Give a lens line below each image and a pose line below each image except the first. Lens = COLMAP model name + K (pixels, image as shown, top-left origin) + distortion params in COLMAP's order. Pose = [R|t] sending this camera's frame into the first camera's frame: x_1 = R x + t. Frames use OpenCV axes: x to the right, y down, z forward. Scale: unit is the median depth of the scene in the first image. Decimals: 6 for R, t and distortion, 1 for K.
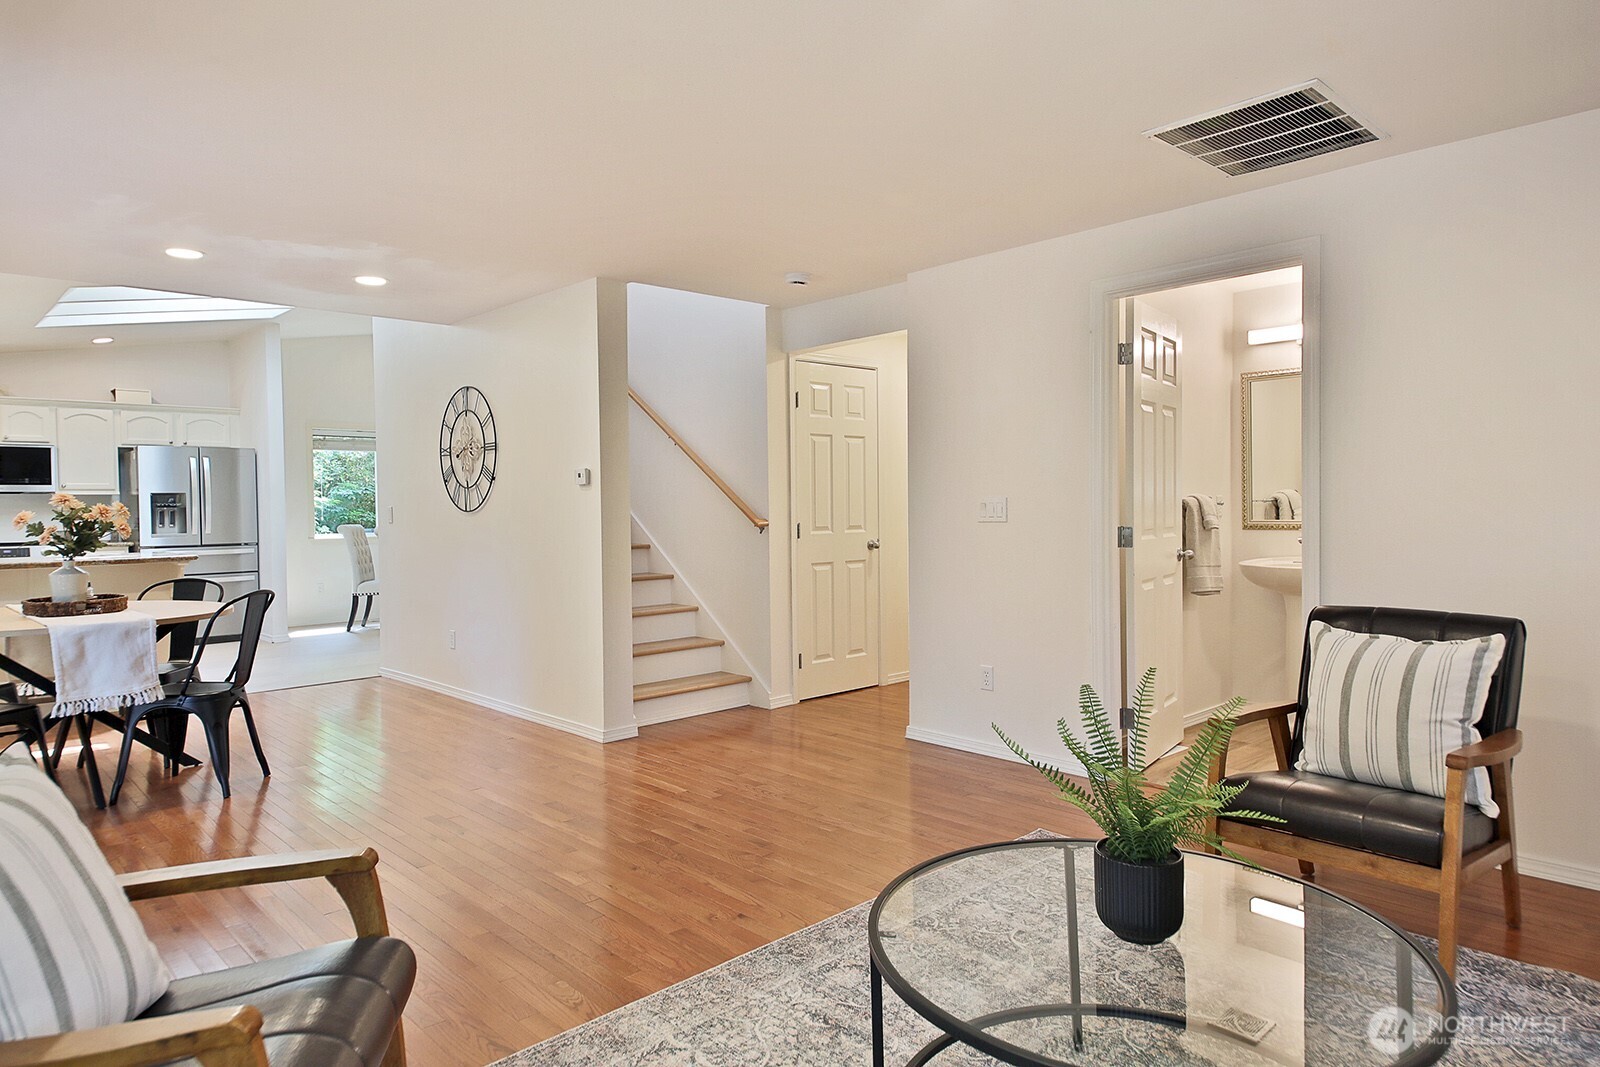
lens RADIAL K [[998.4, 0, 811.1], [0, 998.4, 524.1], [0, 0, 1]] dist [0.084358, 0.000360]
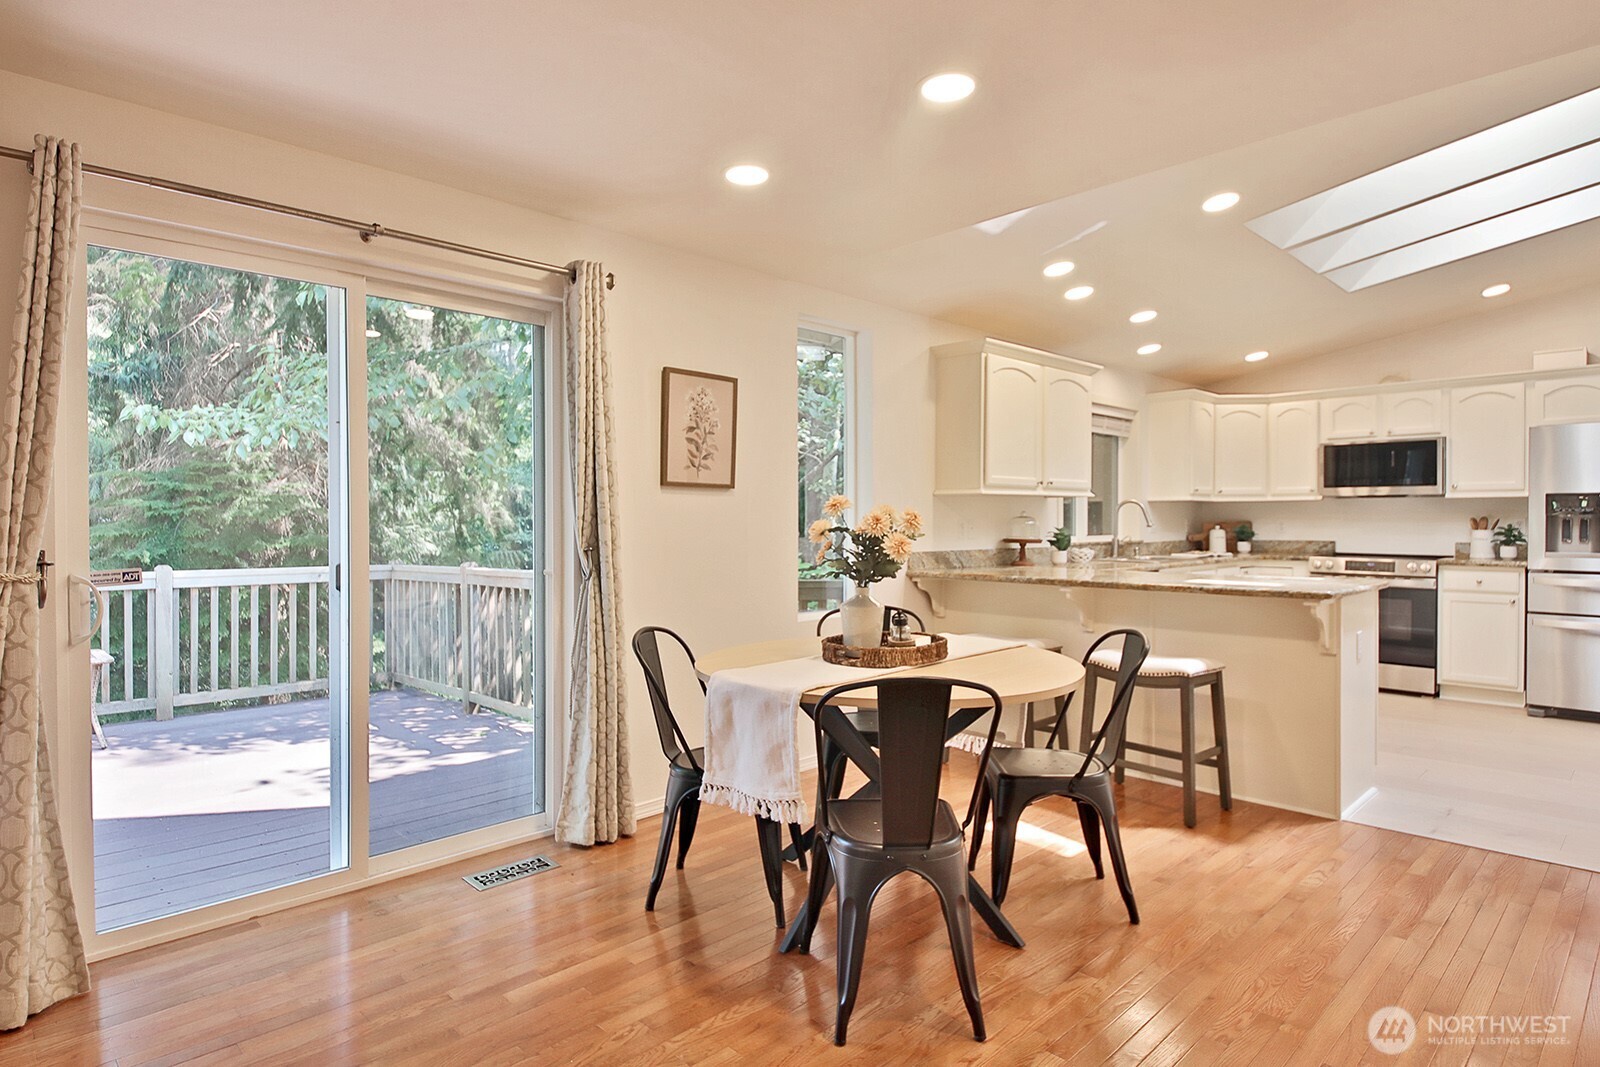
lens RADIAL K [[878.9, 0, 761.1], [0, 878.9, 532.1], [0, 0, 1]] dist [-0.002552, -0.013937]
pose [[0.002590, 0.025292, -0.999677, -0.044946], [-0.020526, 0.999471, 0.025234, -0.006735], [0.999786, 0.020454, 0.003108, 0.394302]]
